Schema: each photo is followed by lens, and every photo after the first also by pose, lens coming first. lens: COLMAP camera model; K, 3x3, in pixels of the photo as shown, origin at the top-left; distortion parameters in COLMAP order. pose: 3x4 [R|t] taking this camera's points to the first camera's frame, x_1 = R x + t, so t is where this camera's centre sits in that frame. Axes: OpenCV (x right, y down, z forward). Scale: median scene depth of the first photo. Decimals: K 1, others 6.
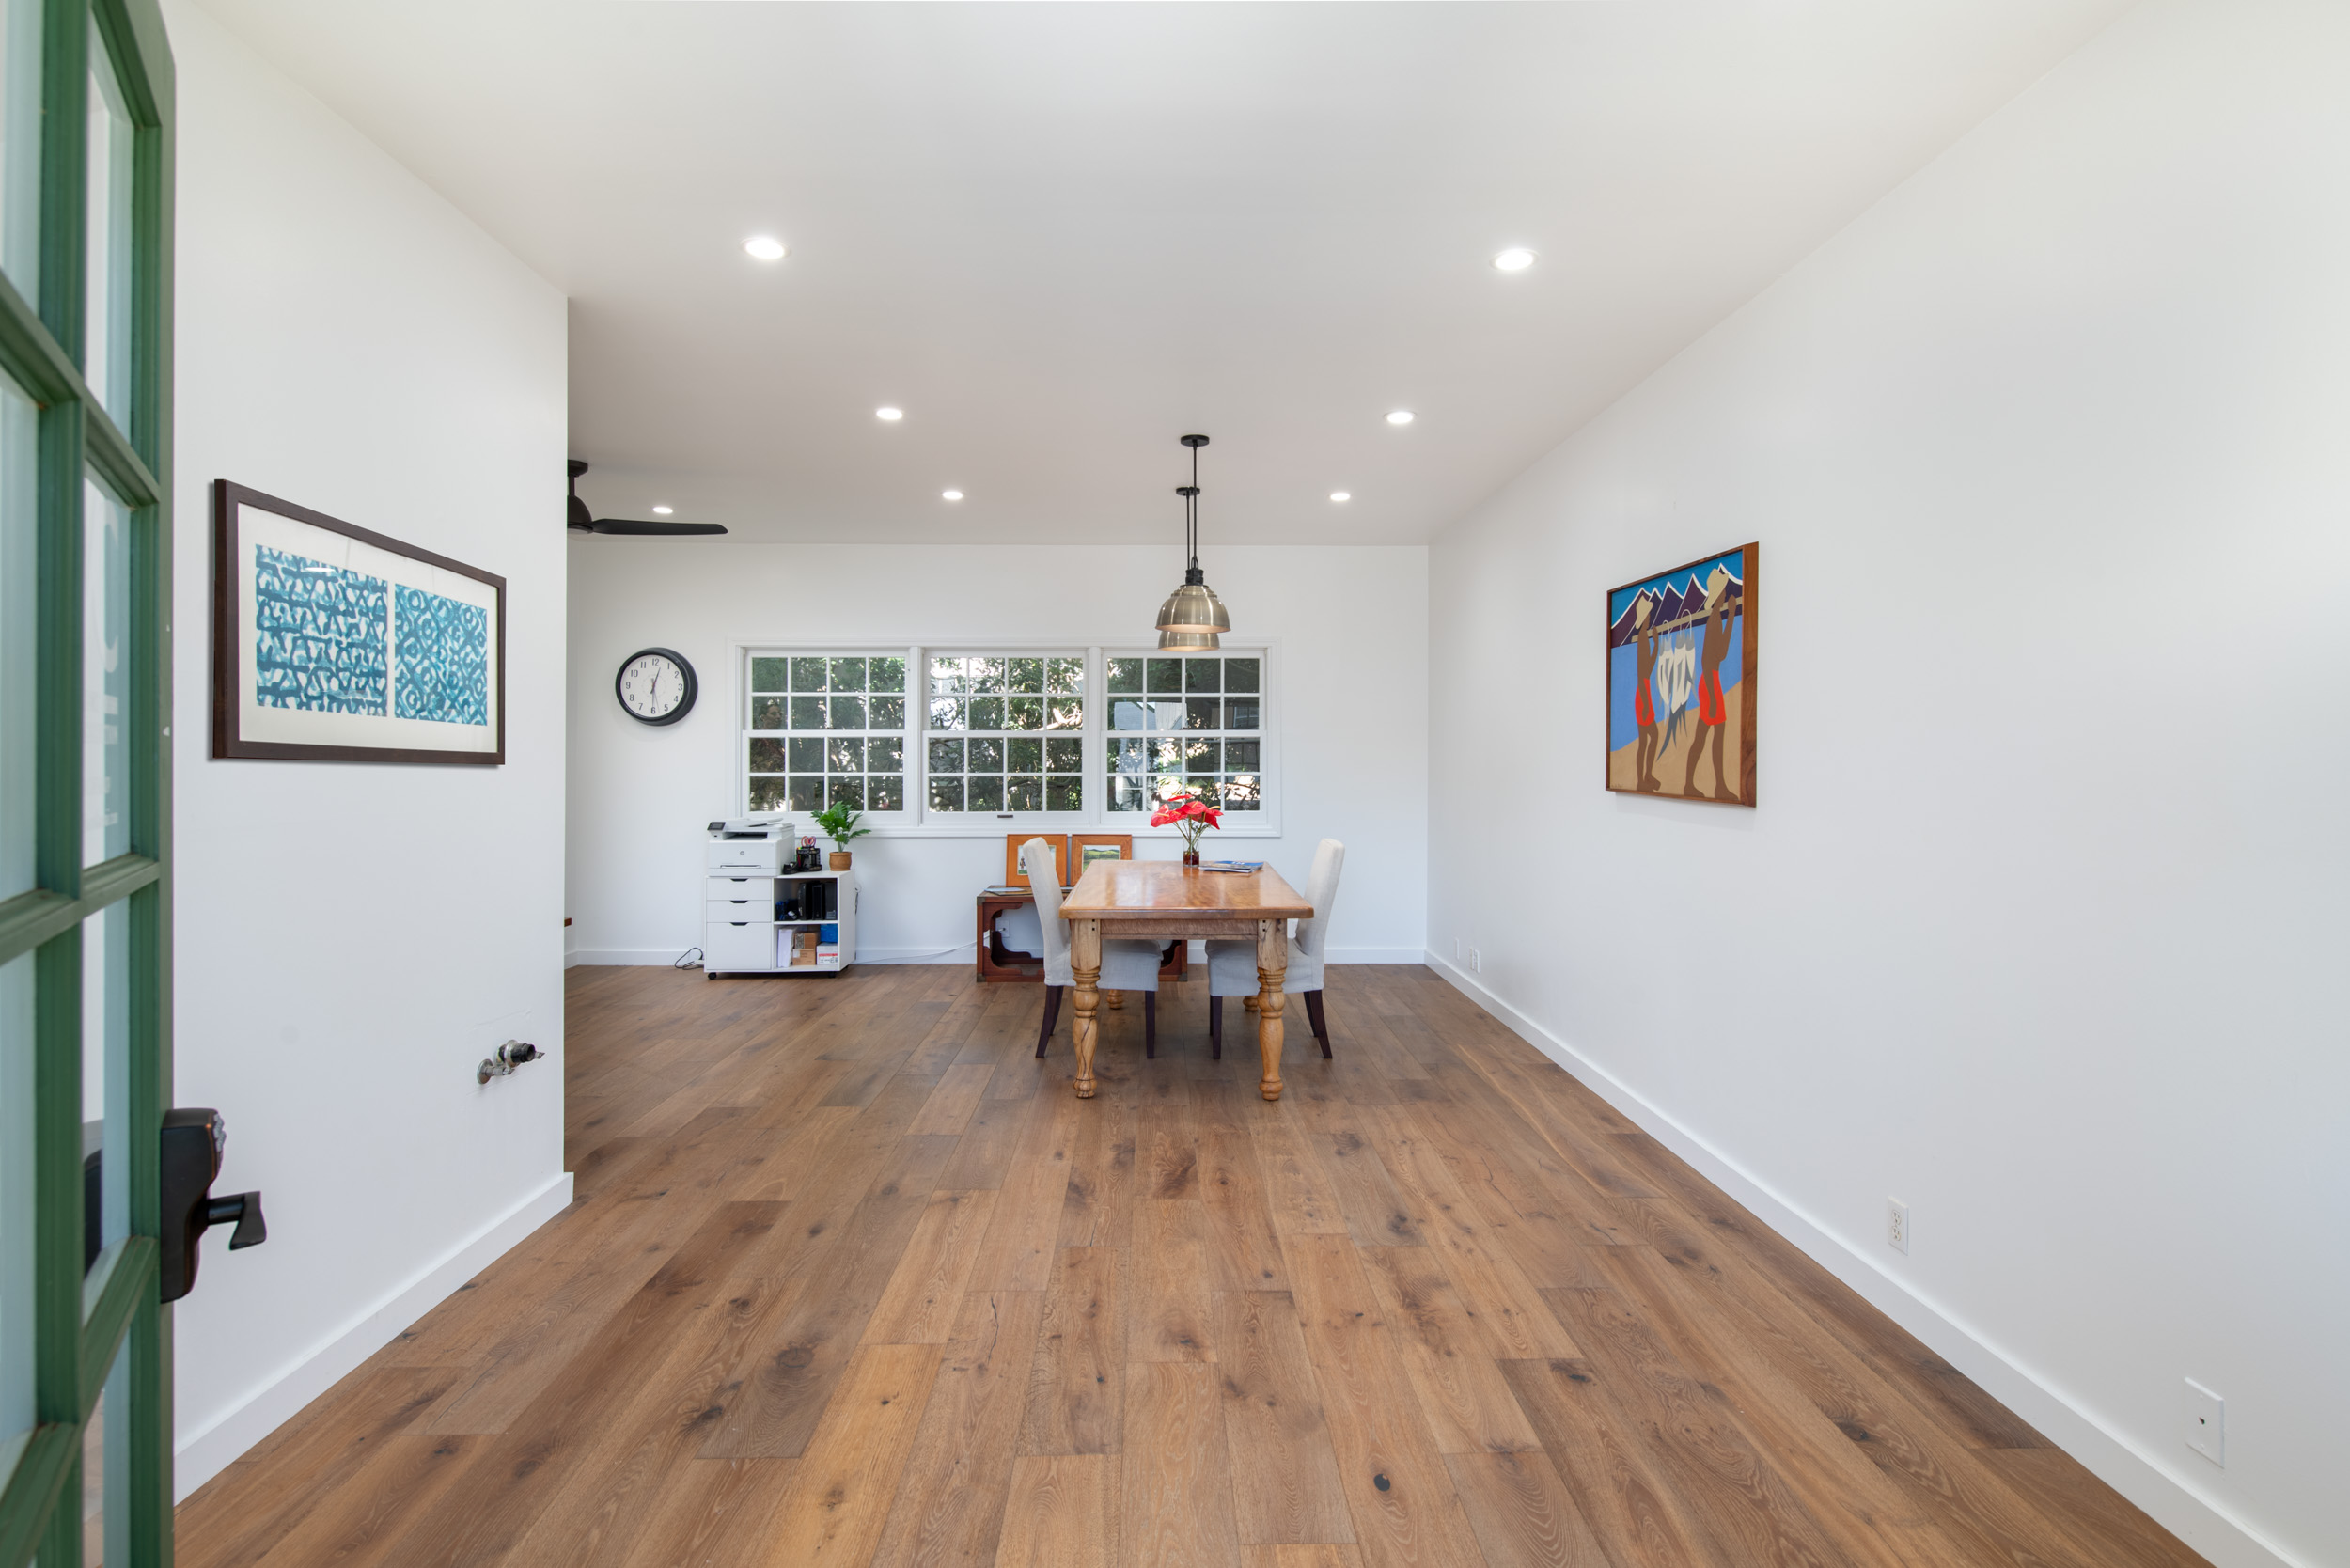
lens RADIAL K [[968.3, 0, 1136.5], [0, 968.3, 763.0], [0, 0, 1]] dist [0.001366, 0.000038]
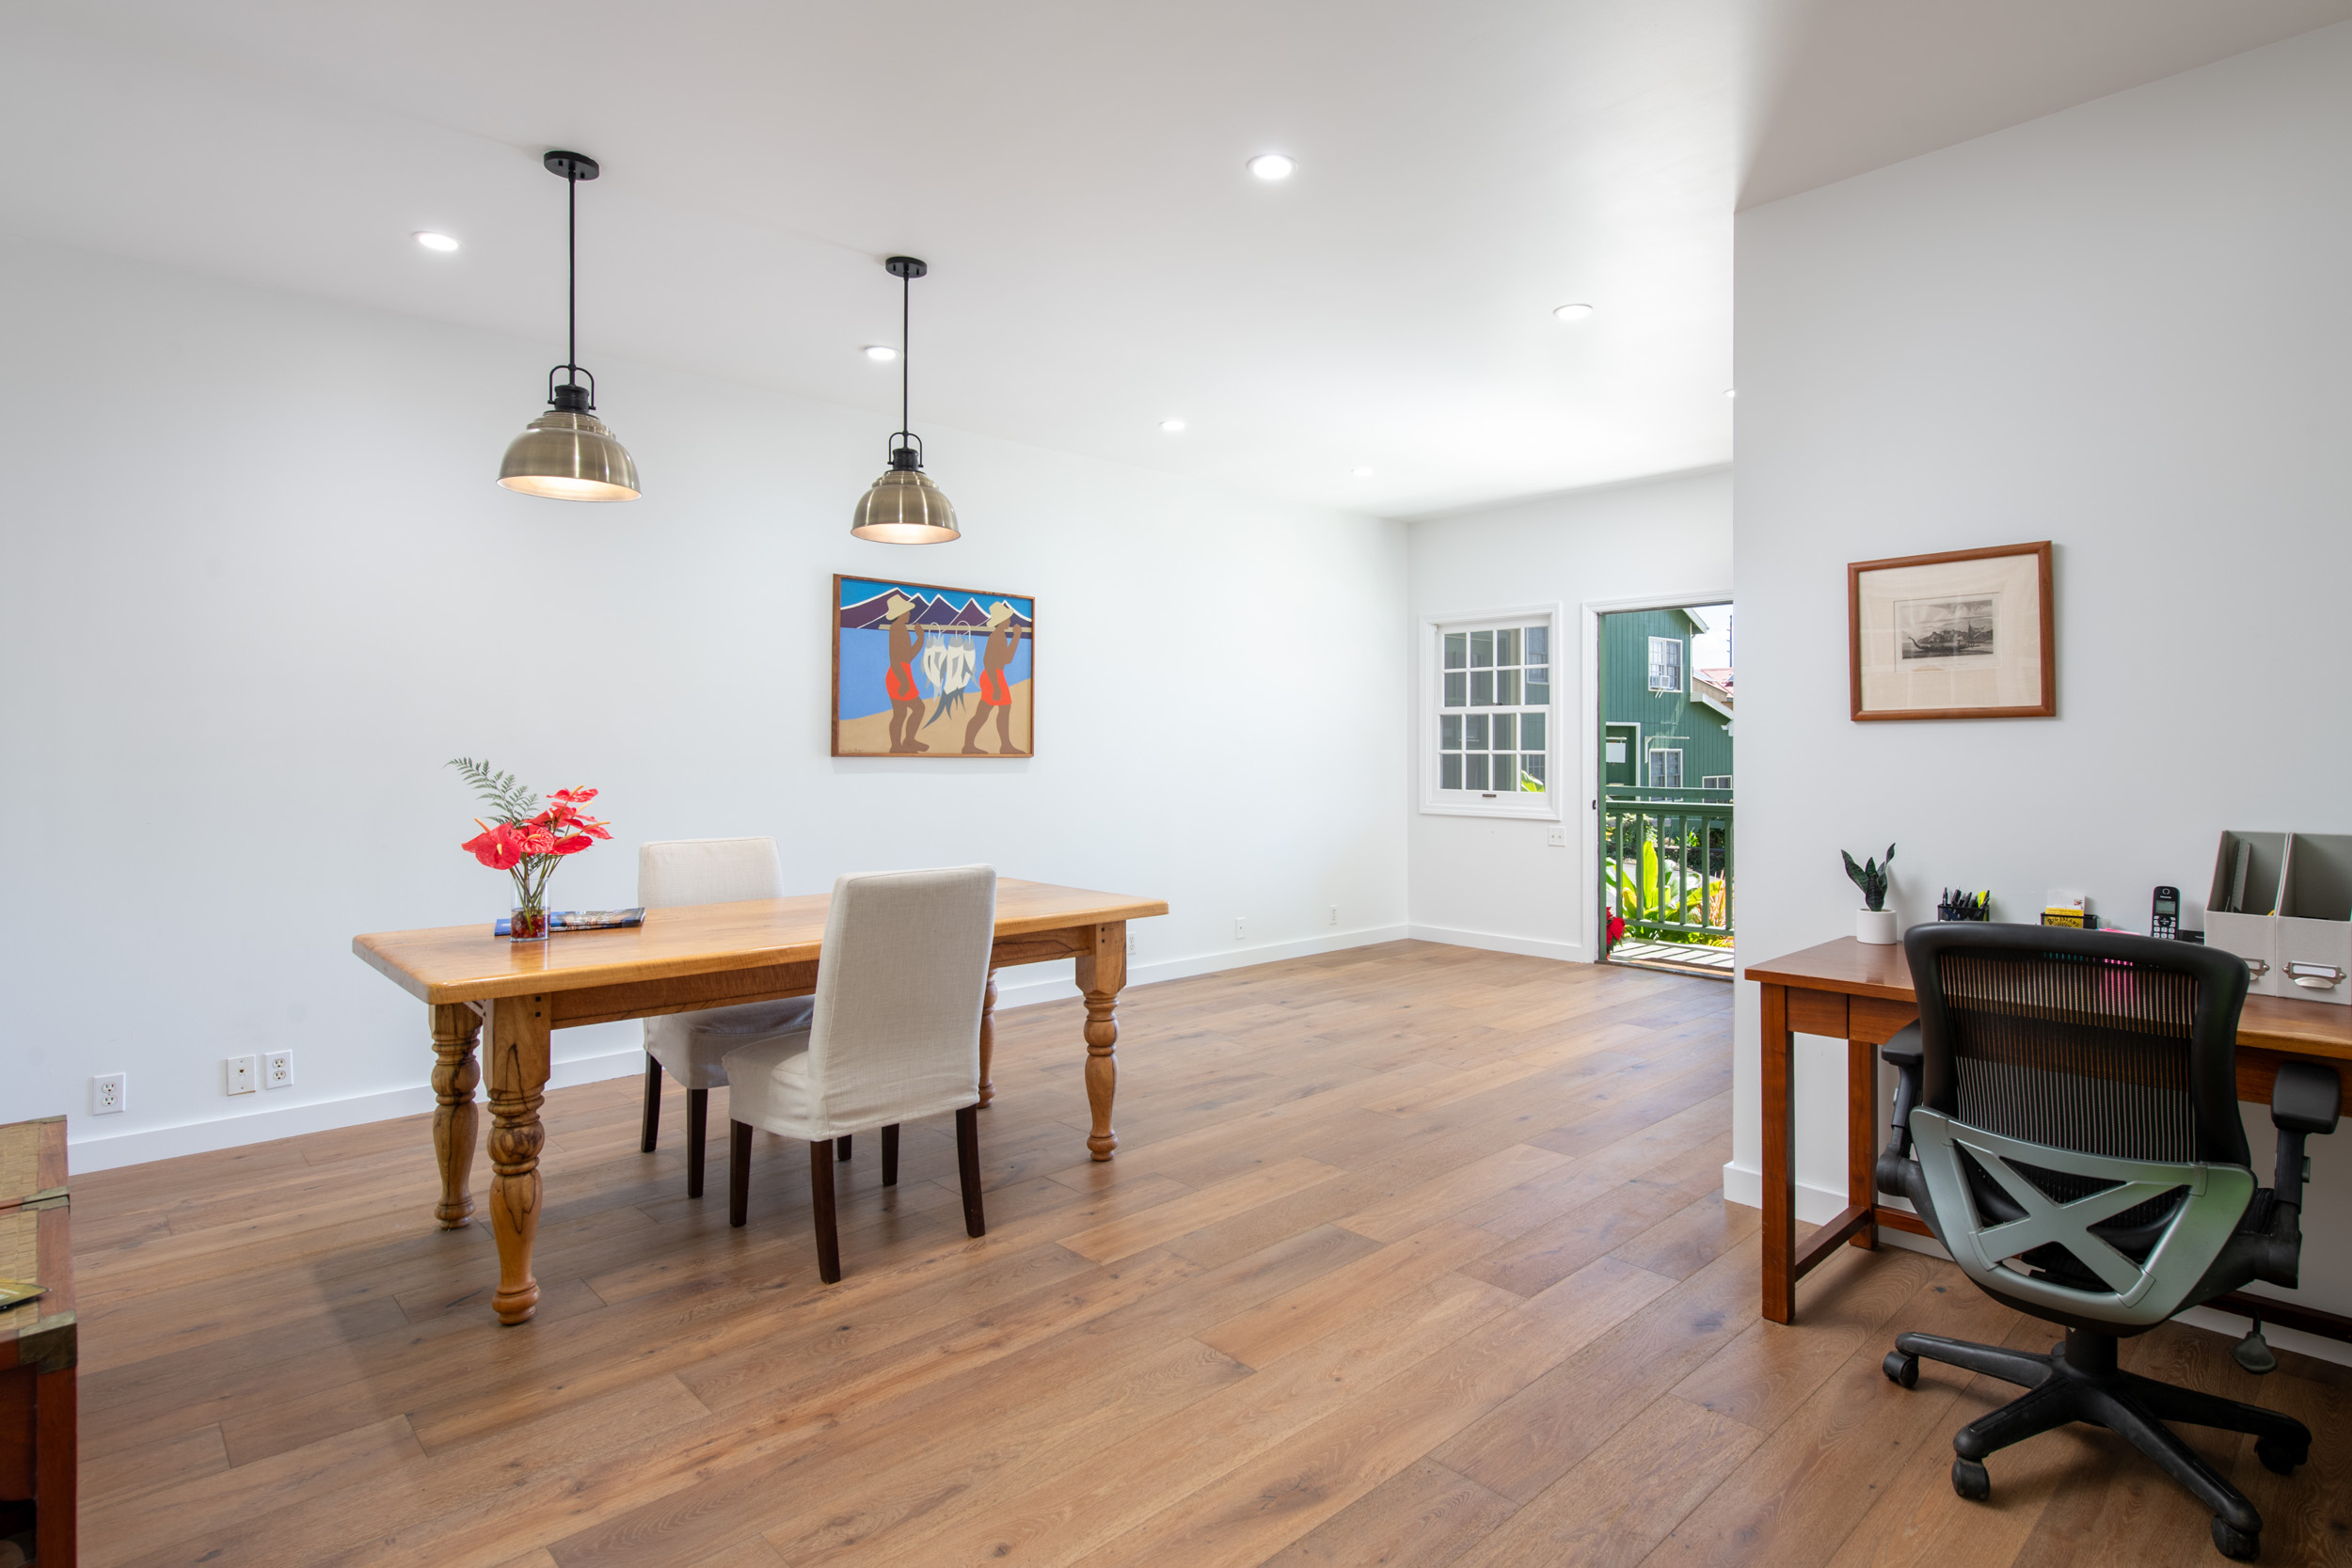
lens RADIAL K [[1277.5, 0, 1175.6], [0, 1277.5, 741.8], [0, 0, 1]] dist [-0.000407, -0.000579]
pose [[-0.631879, 0.002874, 0.775062, -1.235936], [0.004979, 0.999988, 0.000351, 0.020666], [-0.775051, 0.004081, -0.631885, 2.248165]]
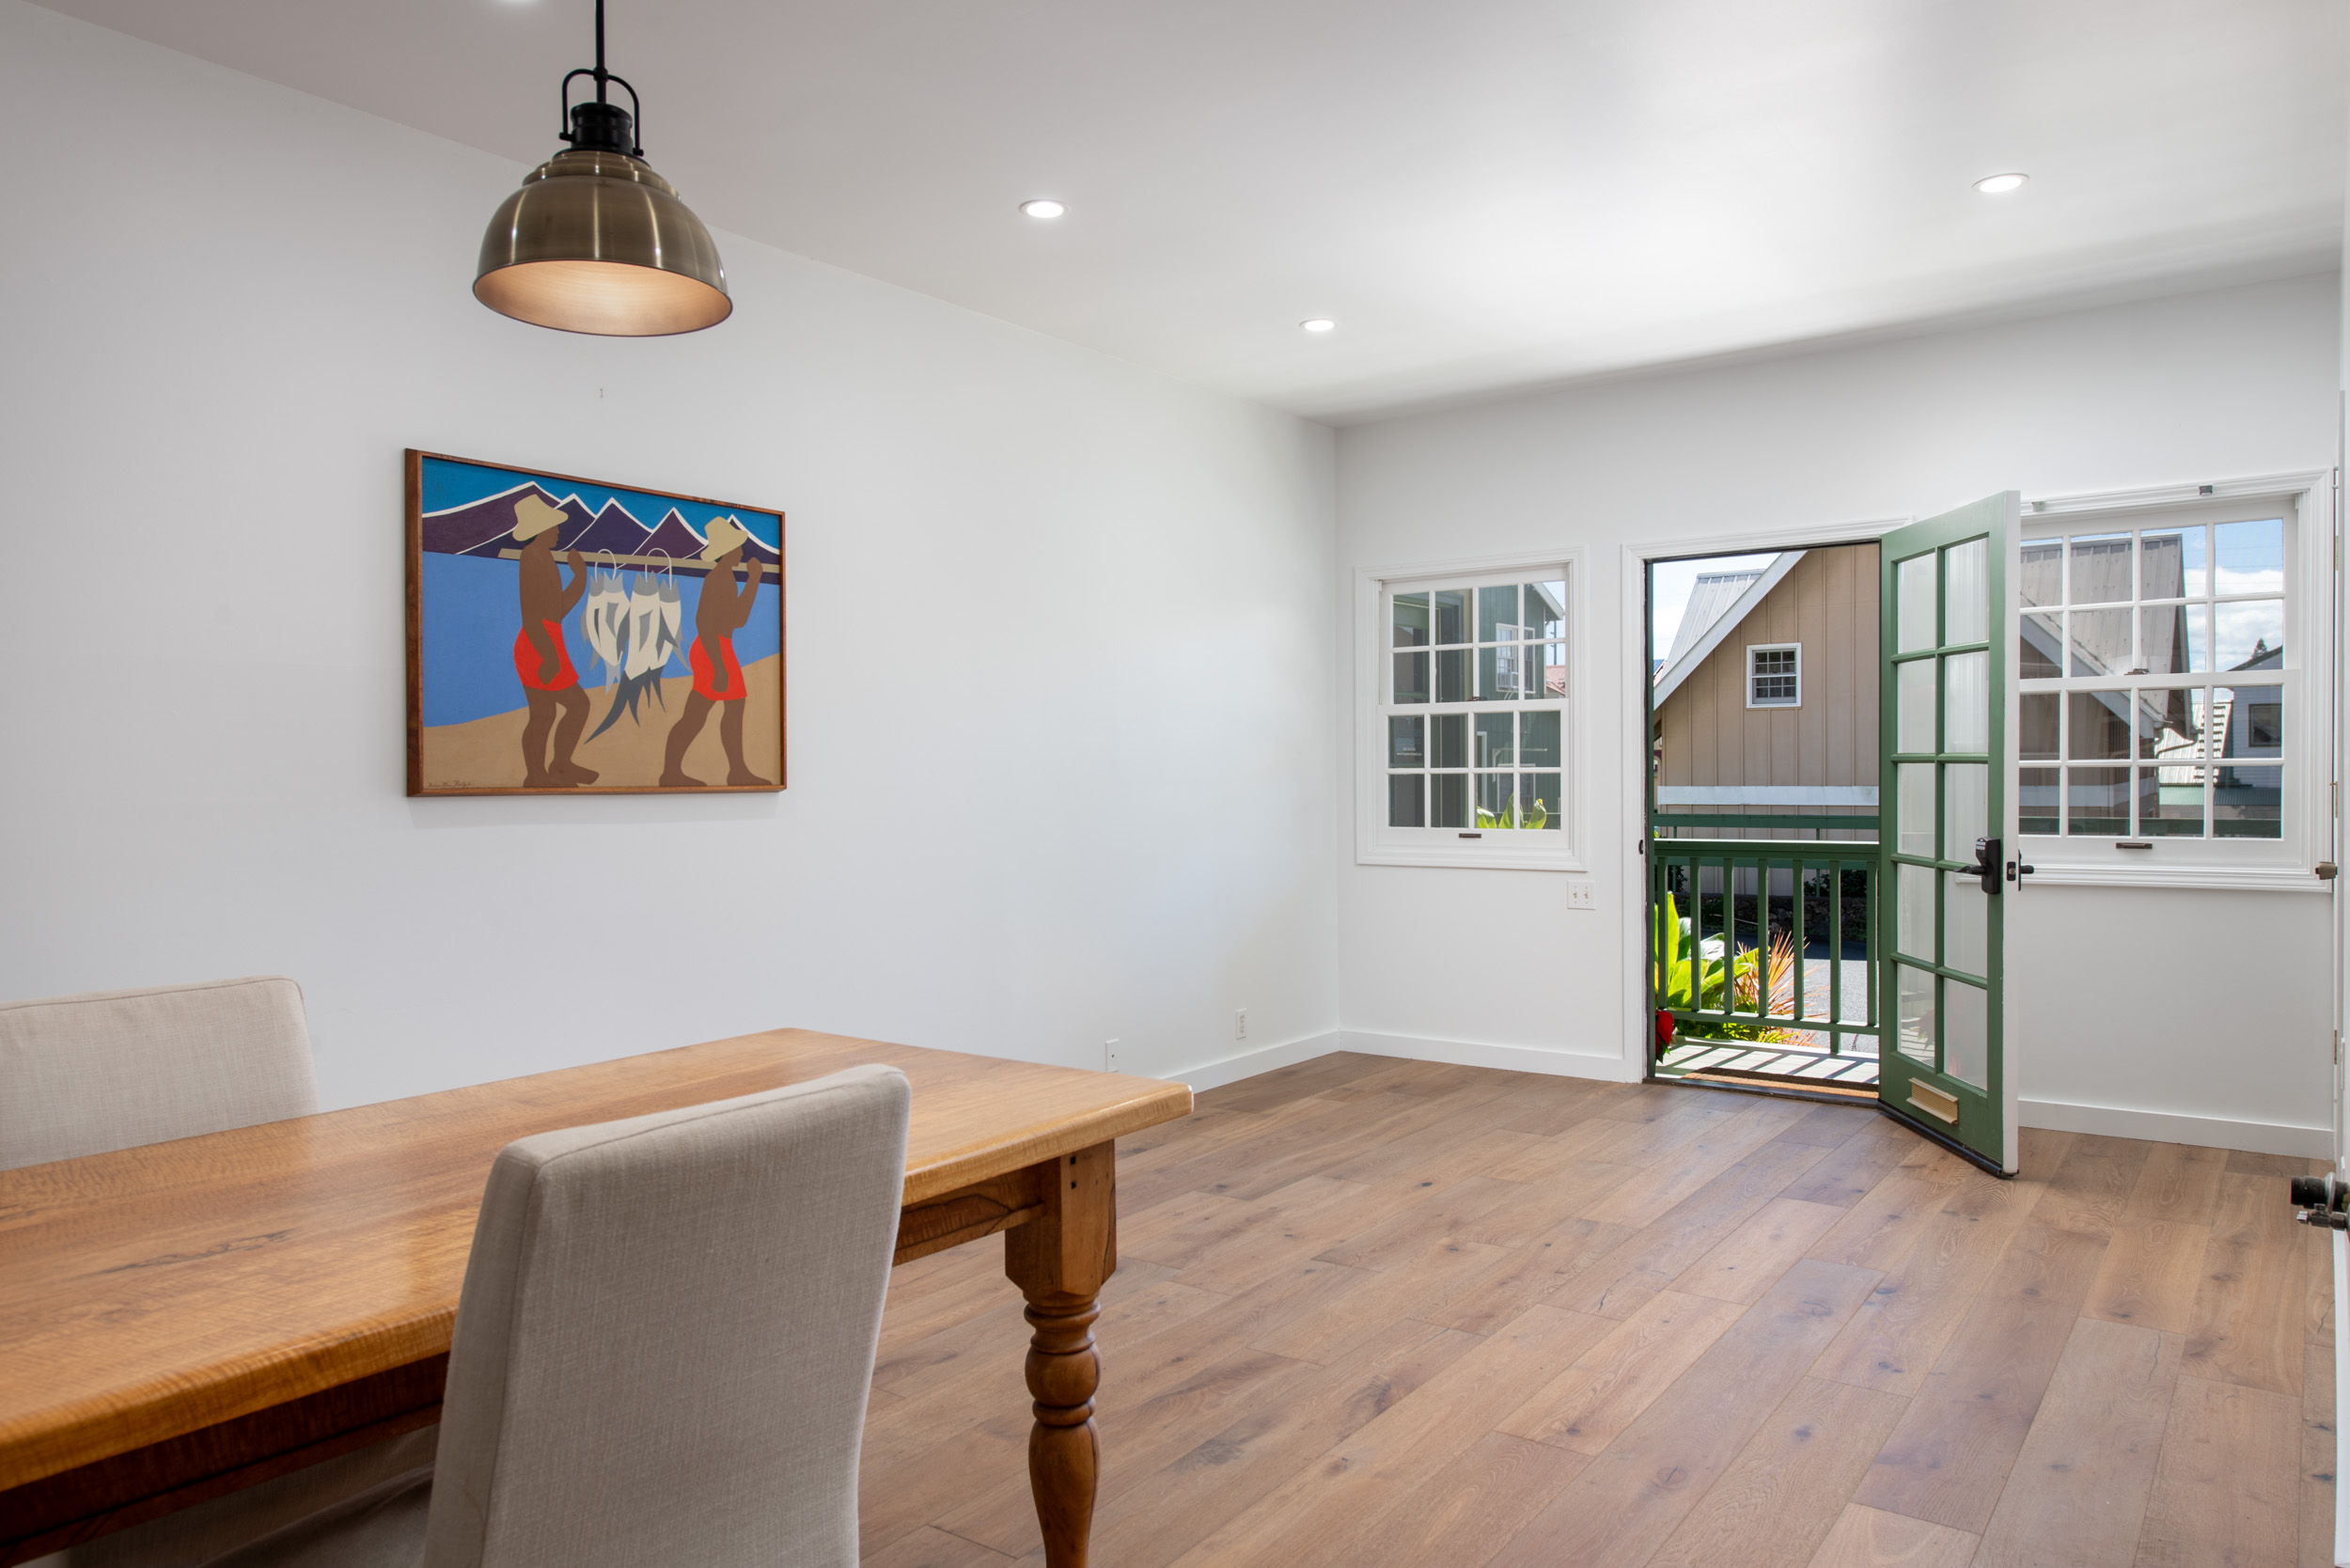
lens RADIAL K [[1558.4, 0, 1200.4], [0, 1558.4, 773.4], [0, 0, 1]] dist [0.003309, -0.000454]
pose [[-0.789066, 0.007796, 0.614258, -0.641764], [0.017641, 0.999795, 0.009972, 0.021623], [-0.614055, 0.018704, -0.789042, 2.011227]]
